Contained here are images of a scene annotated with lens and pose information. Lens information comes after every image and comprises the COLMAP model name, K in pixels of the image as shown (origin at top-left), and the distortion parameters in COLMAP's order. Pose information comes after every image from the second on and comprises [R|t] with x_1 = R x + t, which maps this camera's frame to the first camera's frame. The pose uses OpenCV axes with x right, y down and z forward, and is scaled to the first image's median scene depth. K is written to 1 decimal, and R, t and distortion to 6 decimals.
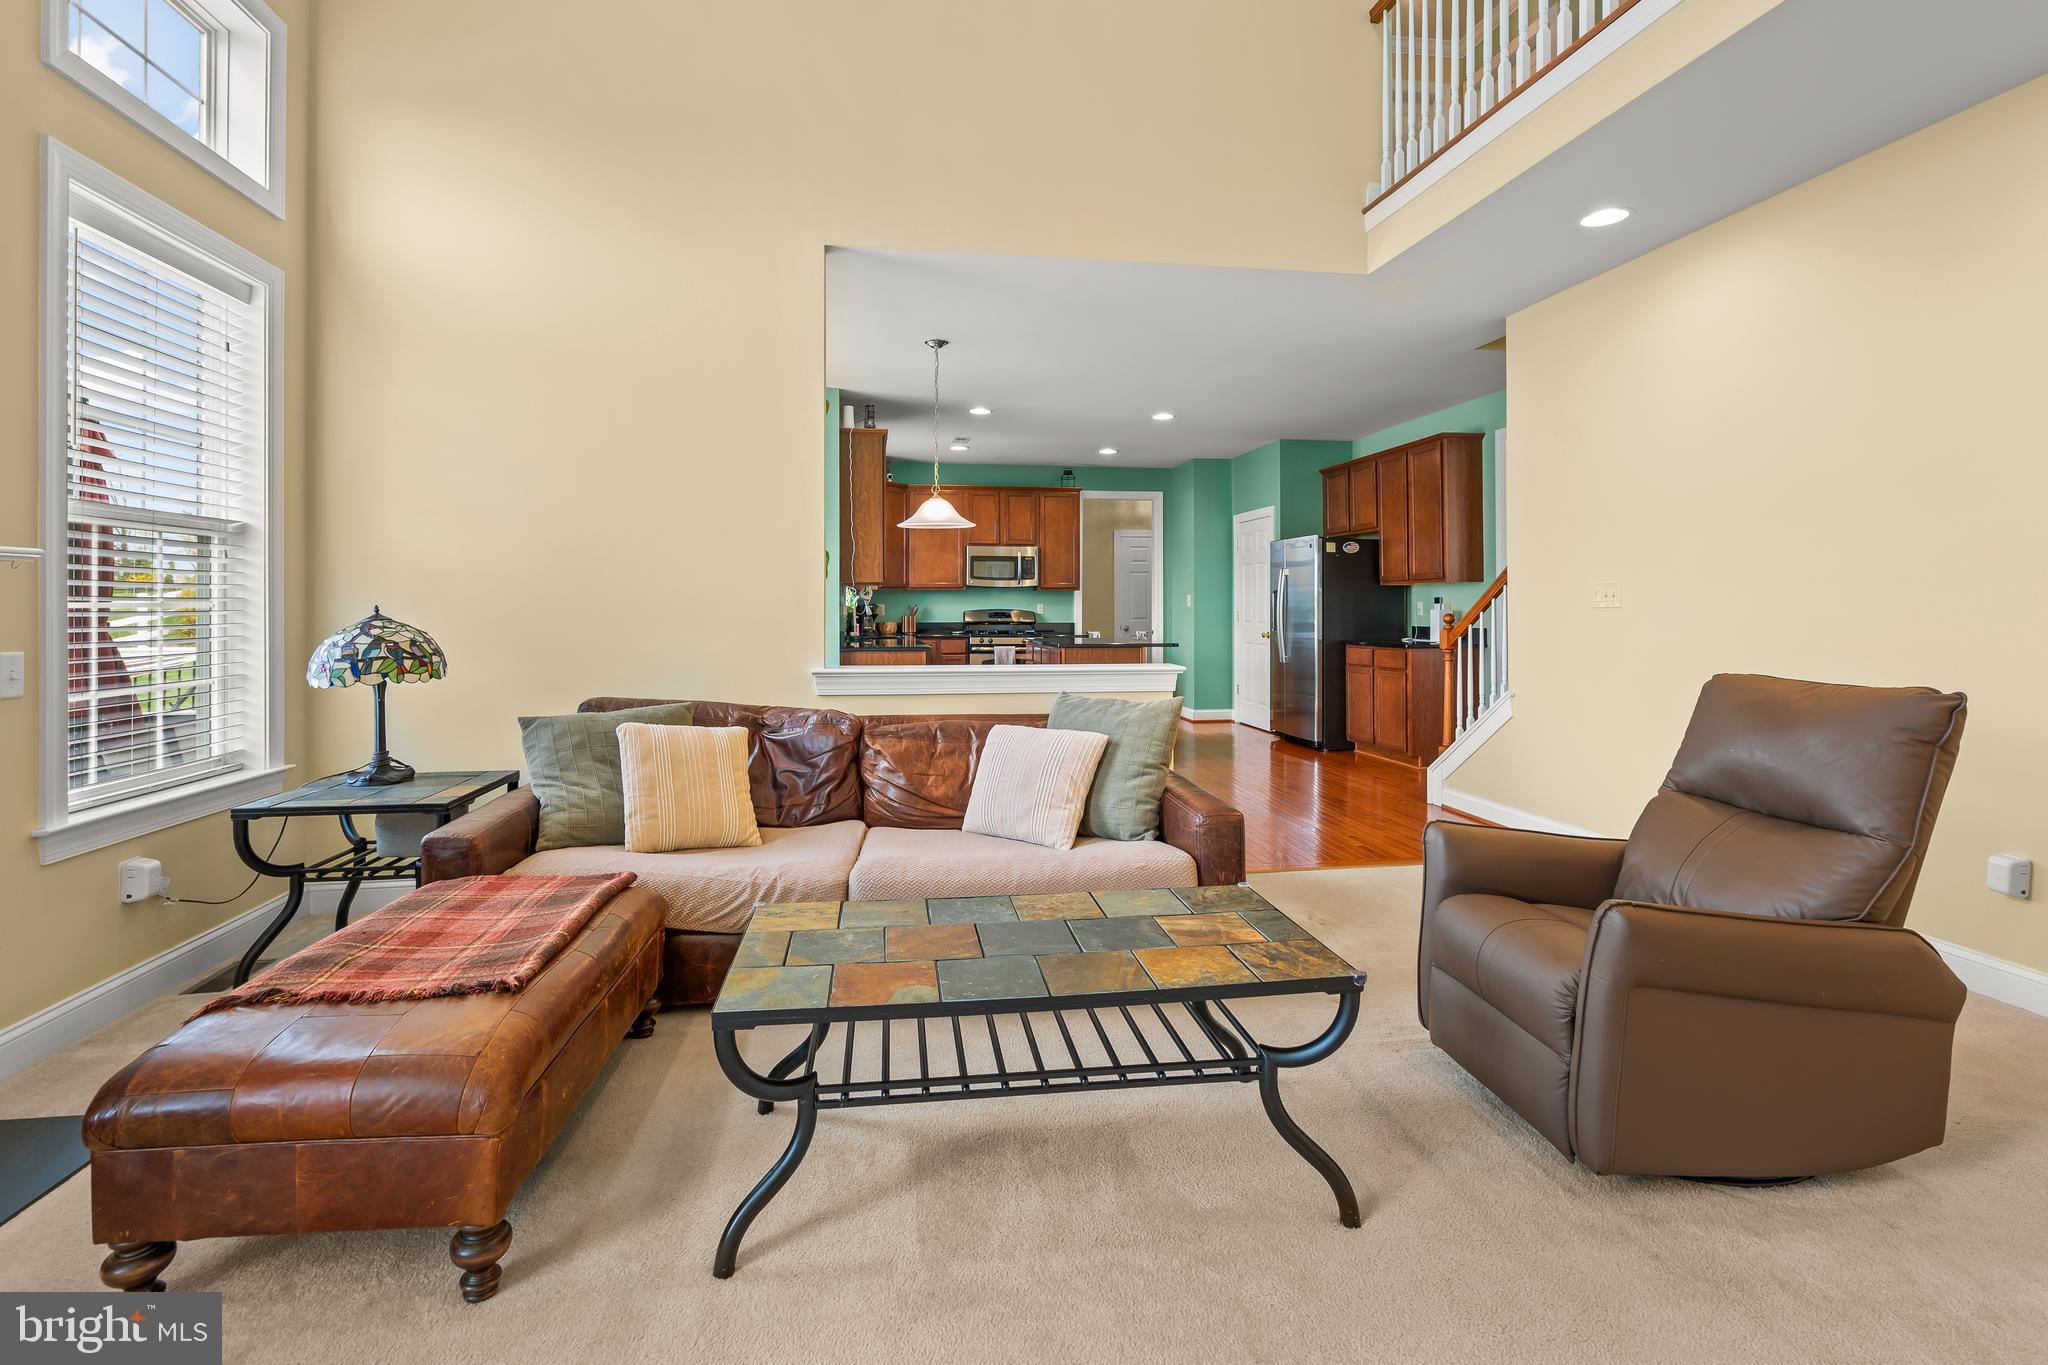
lens RADIAL K [[955.7, 0, 1022.4], [0, 955.7, 600.9], [0, 0, 1]] dist [-0.000569, -0.000151]
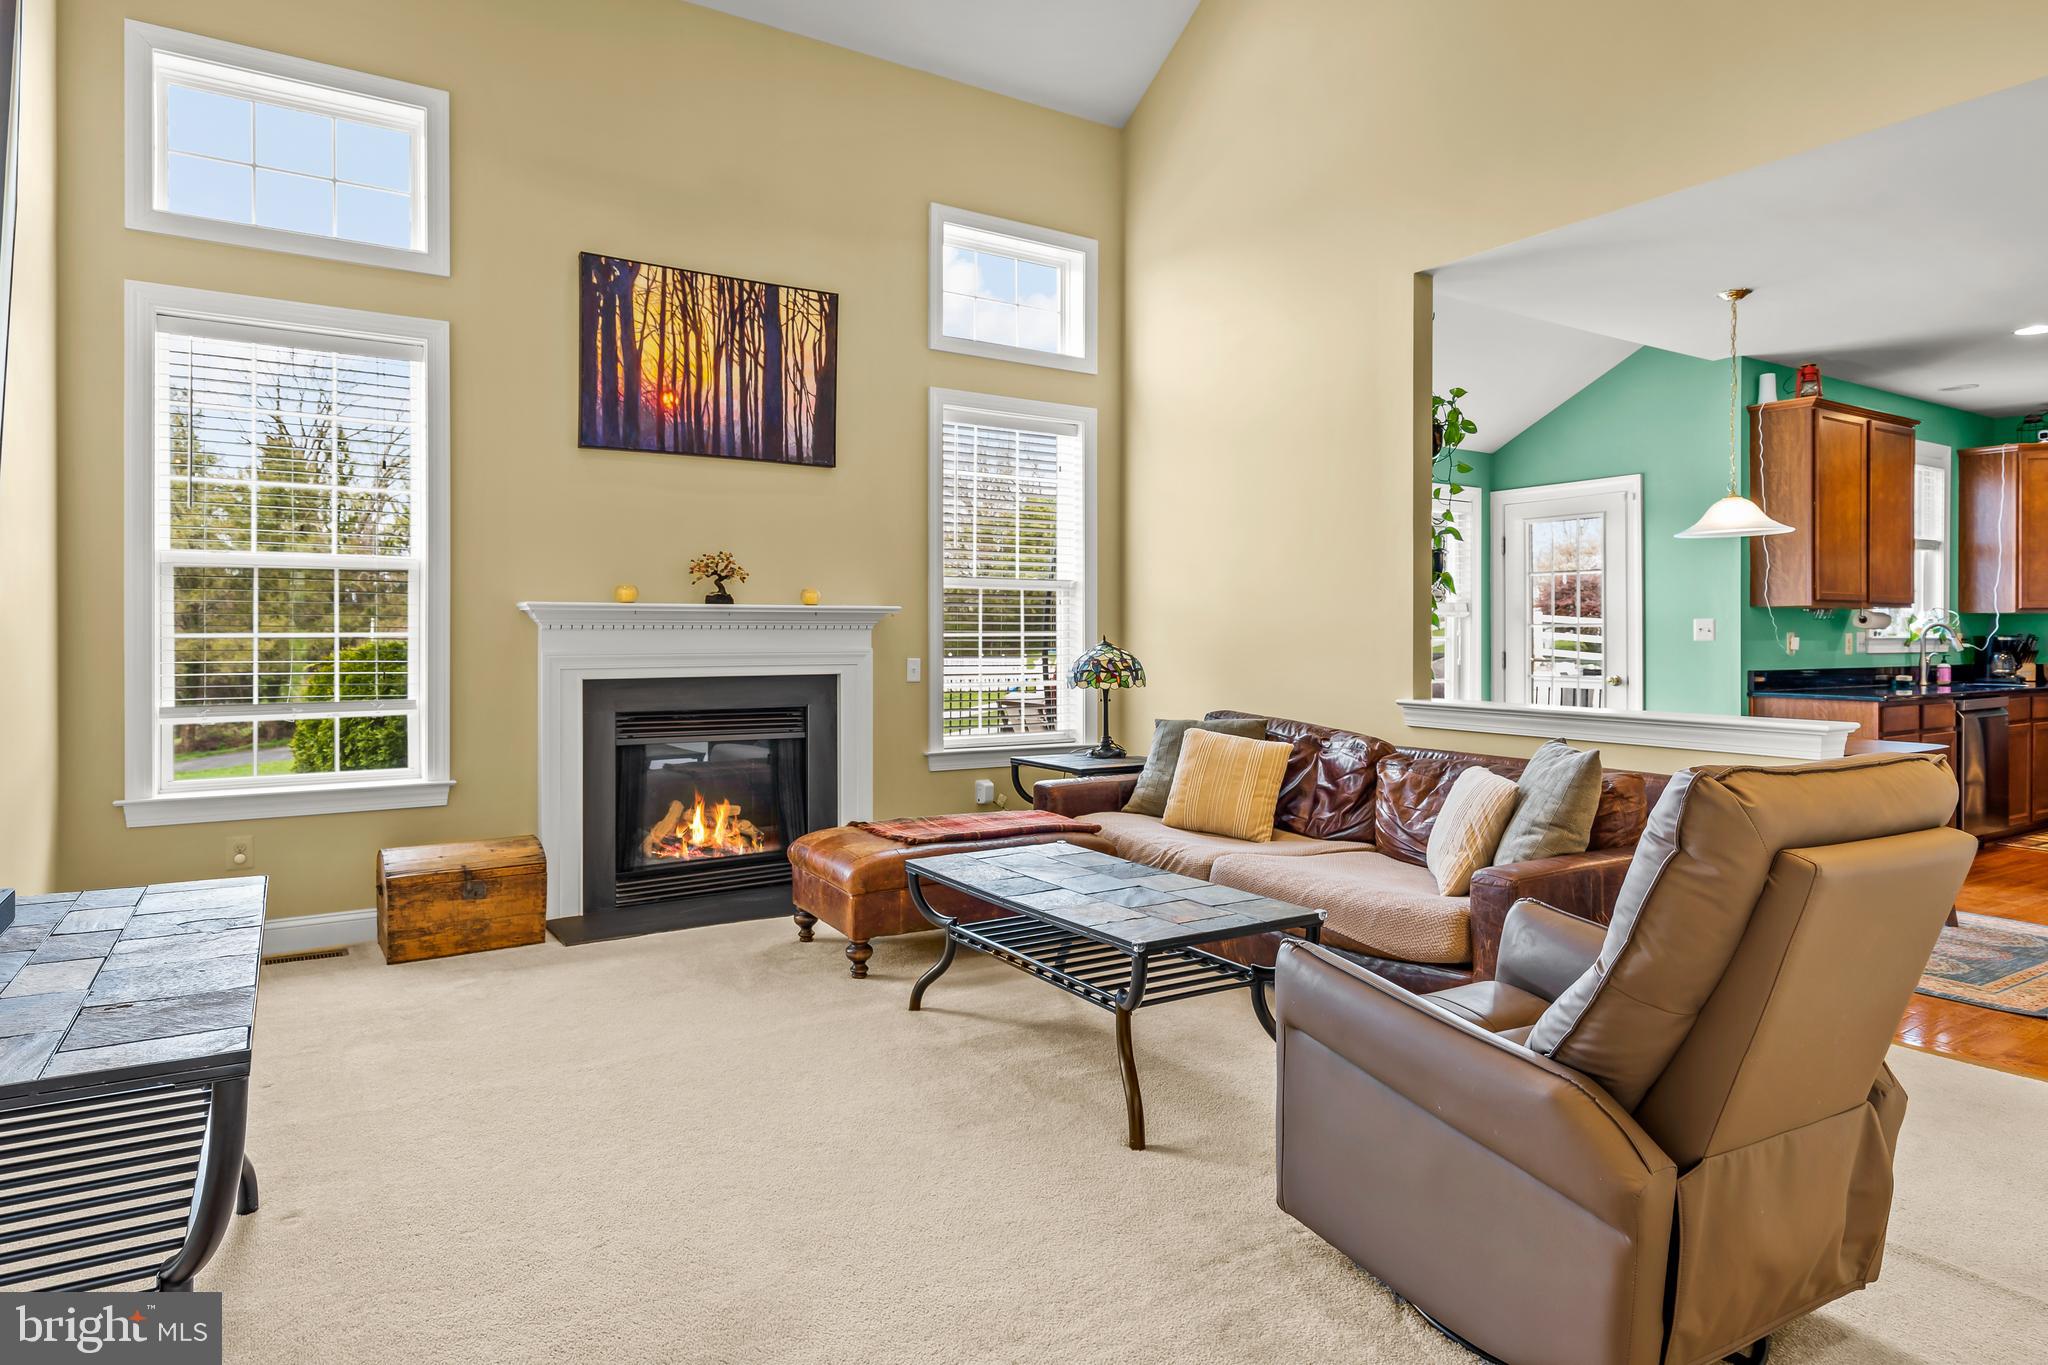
lens RADIAL K [[1198.7, 0, 1026.3], [0, 1198.7, 640.1], [0, 0, 1]] dist [0.000065, -0.000705]
pose [[0.411143, 0.003579, -0.911564, 1.055690], [0.002313, 0.999985, 0.004969, 0.003199], [0.911568, -0.004151, 0.411129, 0.161065]]
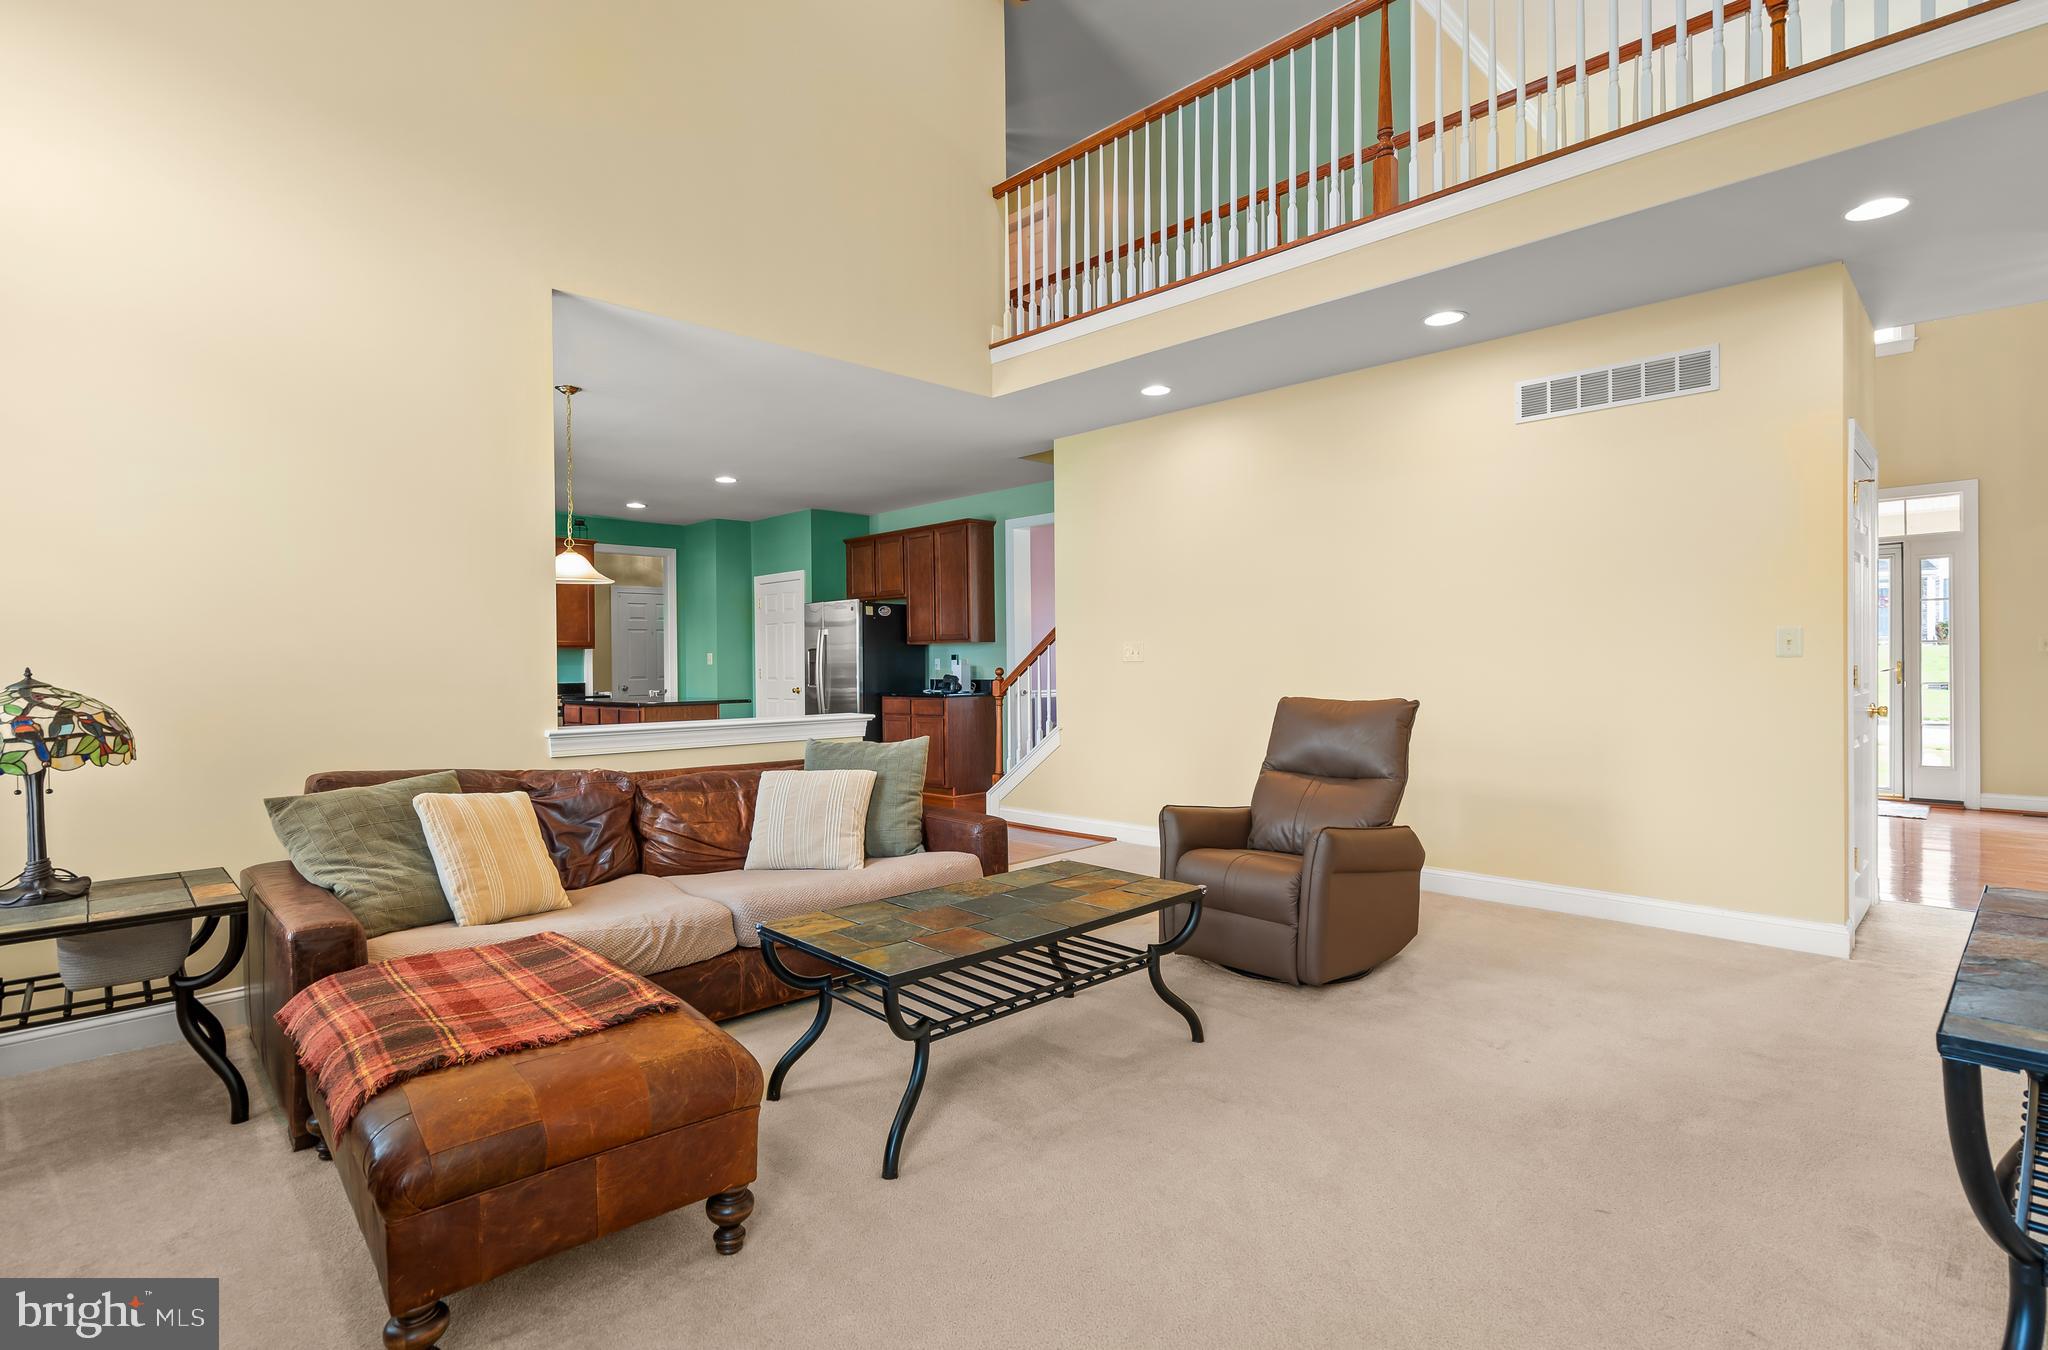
lens RADIAL K [[971.9, 0, 1024.0], [0, 971.9, 675.0], [0, 0, 1]] dist [0.000001, 0.000046]
pose [[0.809830, -0.014921, 0.586474, -0.460523], [0.005516, 0.999826, 0.017822, 0.000894], [-0.586638, -0.011198, 0.809772, -0.081149]]
